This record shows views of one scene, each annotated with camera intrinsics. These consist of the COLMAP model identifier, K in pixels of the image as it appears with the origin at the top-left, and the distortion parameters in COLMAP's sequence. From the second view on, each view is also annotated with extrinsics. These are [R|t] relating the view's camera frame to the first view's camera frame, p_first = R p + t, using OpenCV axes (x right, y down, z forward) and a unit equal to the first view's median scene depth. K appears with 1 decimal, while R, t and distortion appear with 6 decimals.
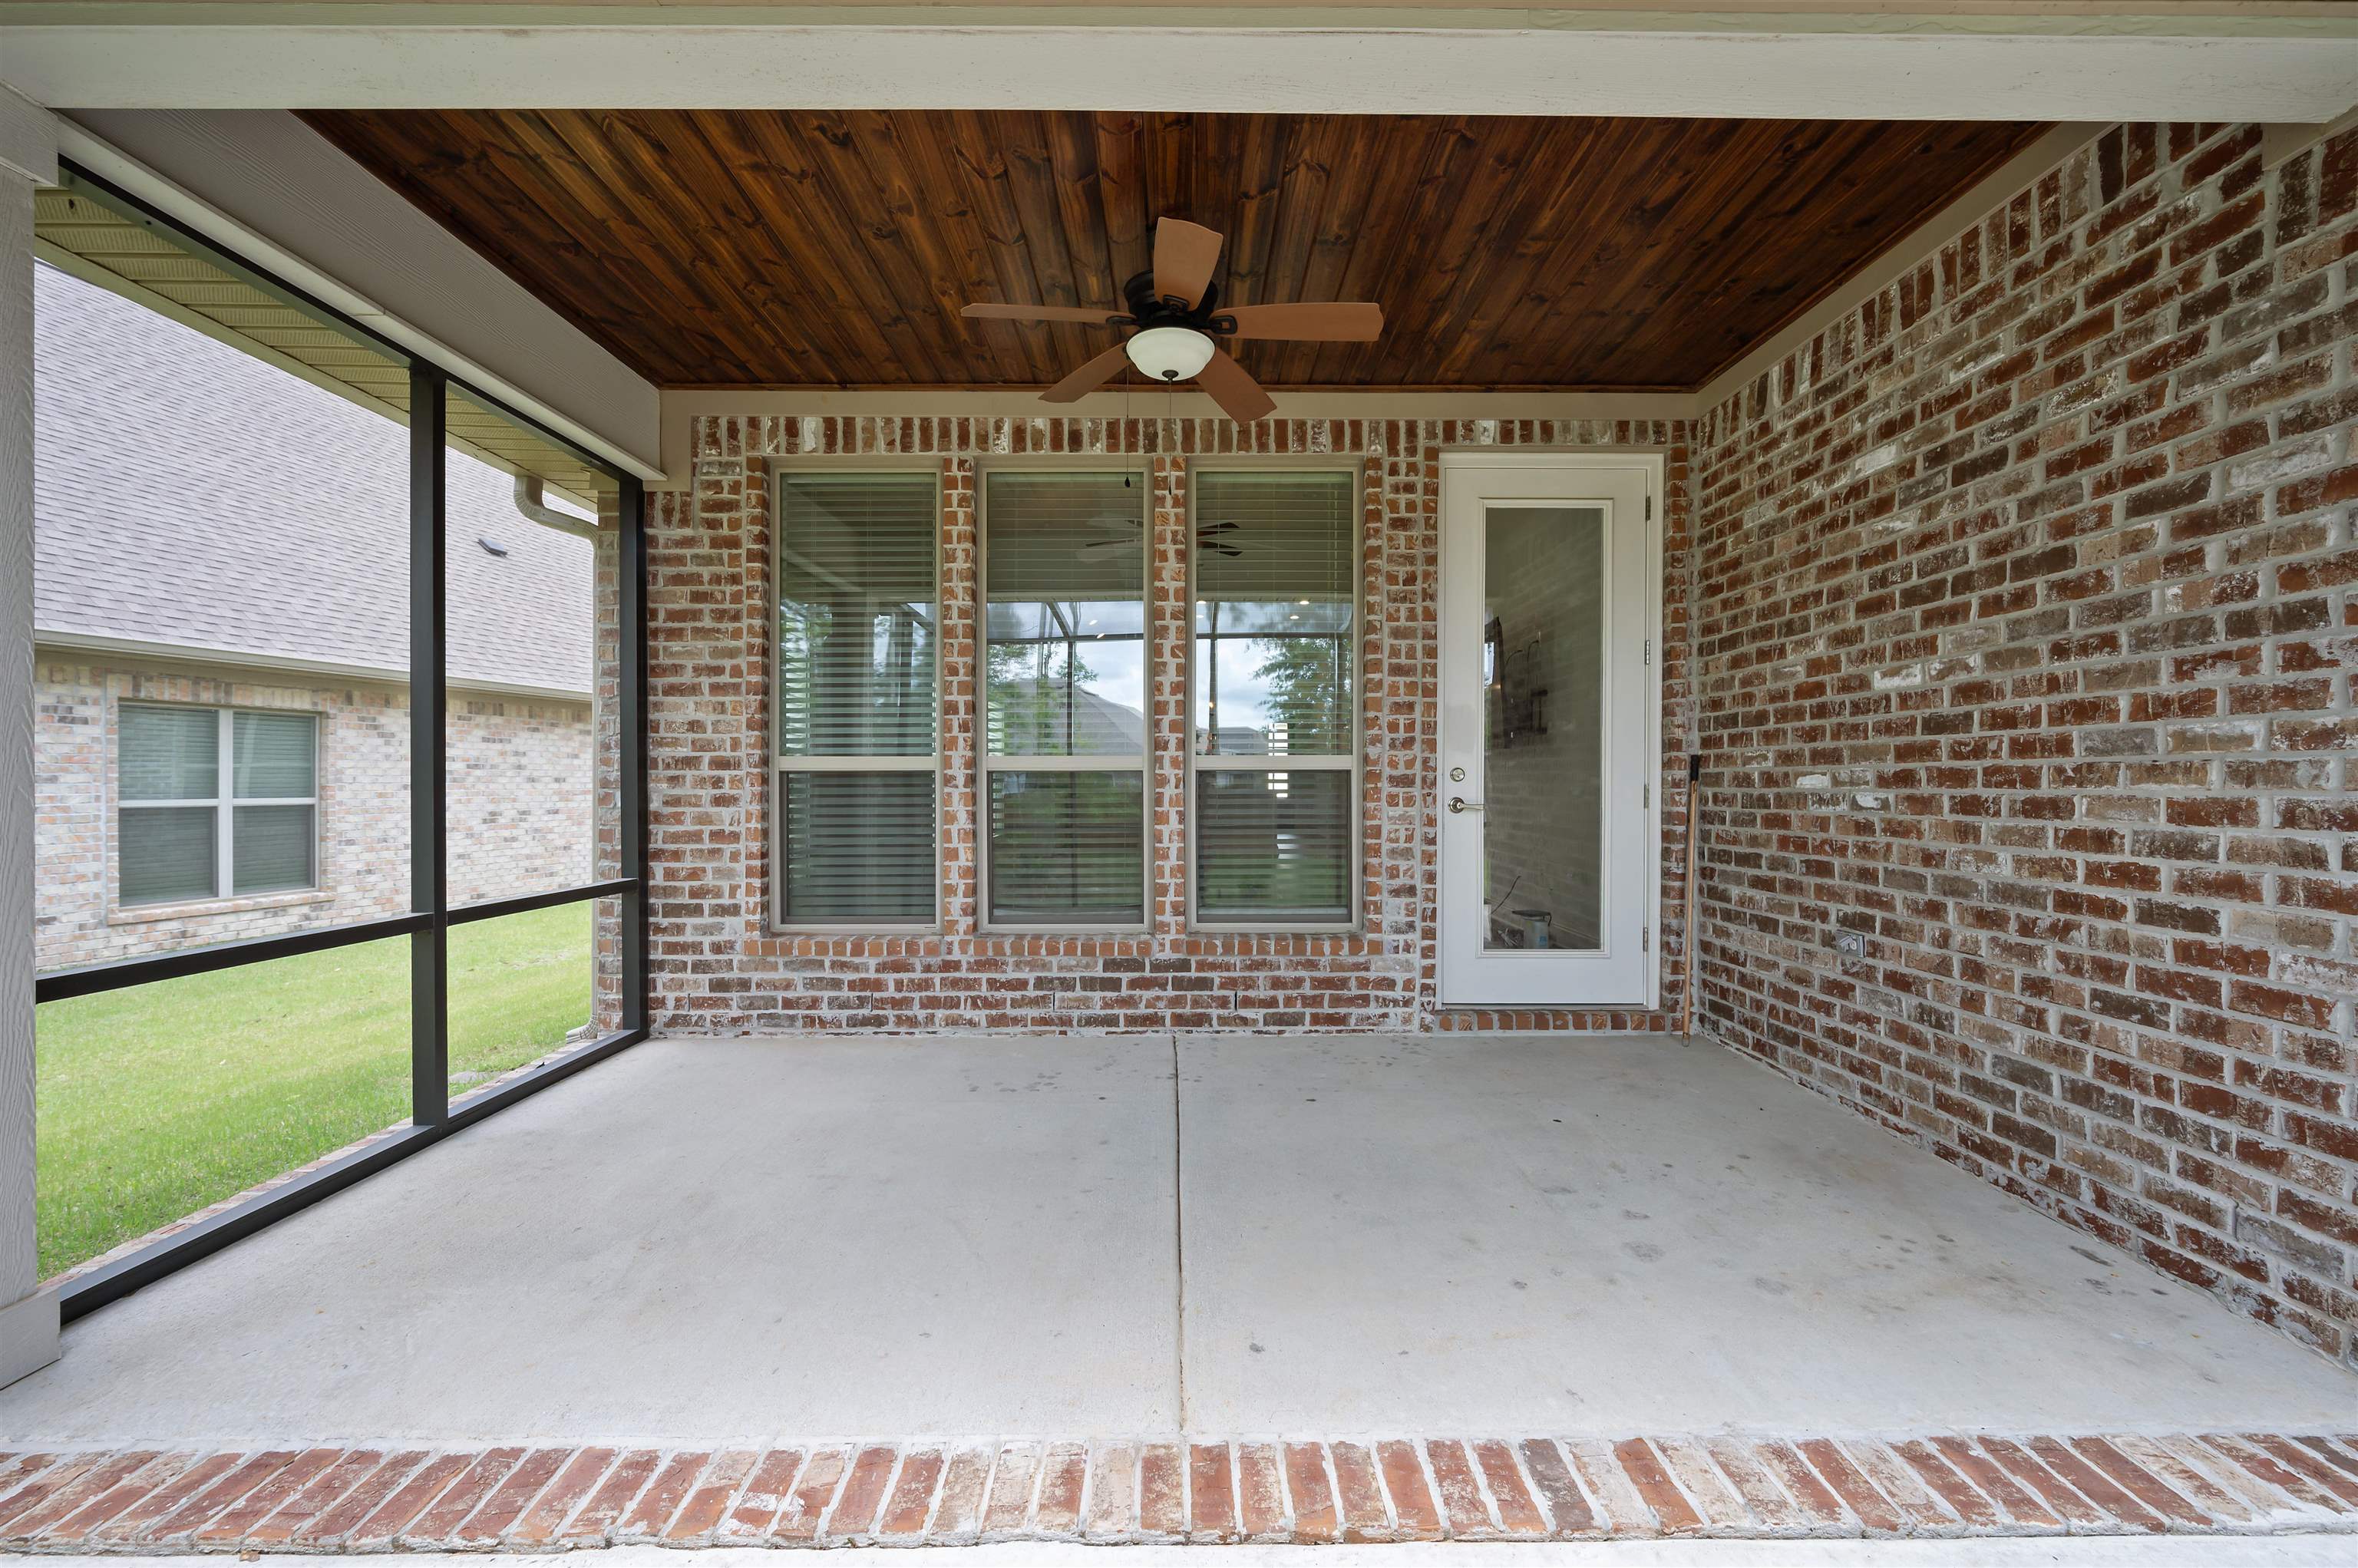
lens RADIAL K [[929.7, 0, 1178.1], [0, 929.7, 784.2], [0, 0, 1]] dist [-0.000634, -0.000030]
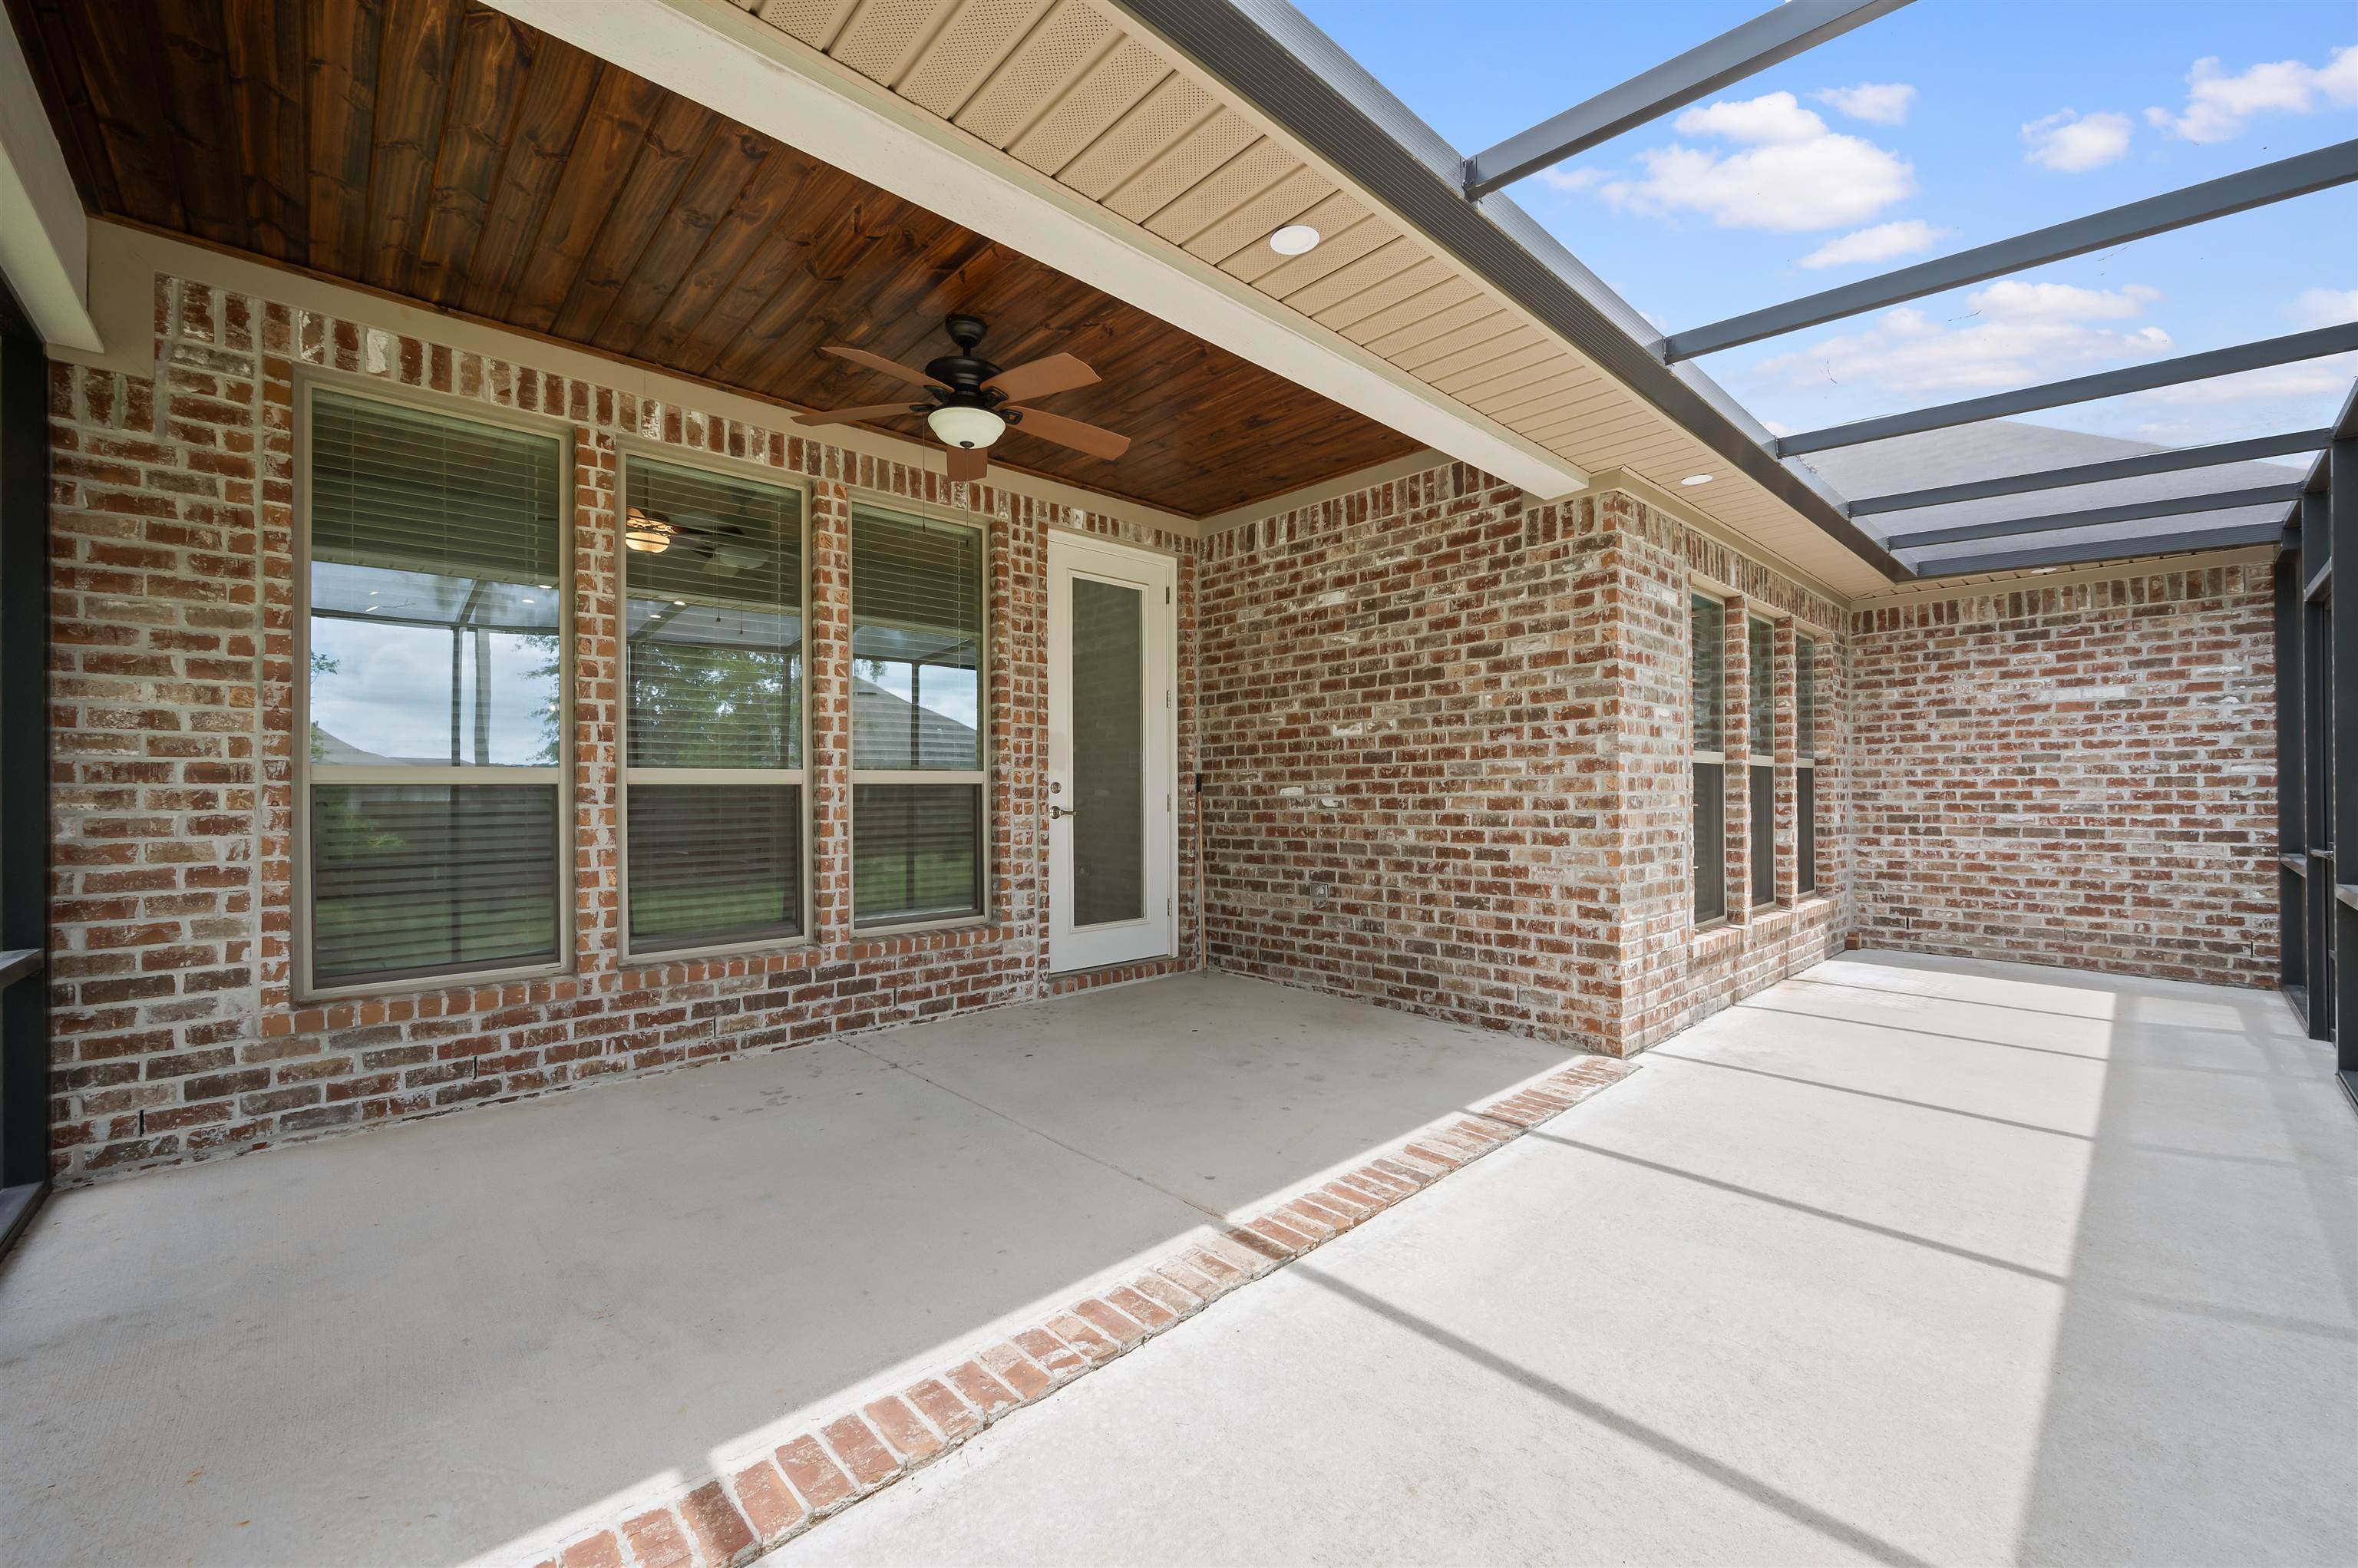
lens RADIAL K [[929.7, 0, 1176.8], [0, 929.7, 785.5], [0, 0, 1]] dist [-0.000634, -0.000030]
pose [[0.732879, 0.000216, 0.680359, -0.435757], [0.010564, 0.999876, -0.011697, 0.002954], [-0.680277, 0.015760, 0.732786, -0.020473]]
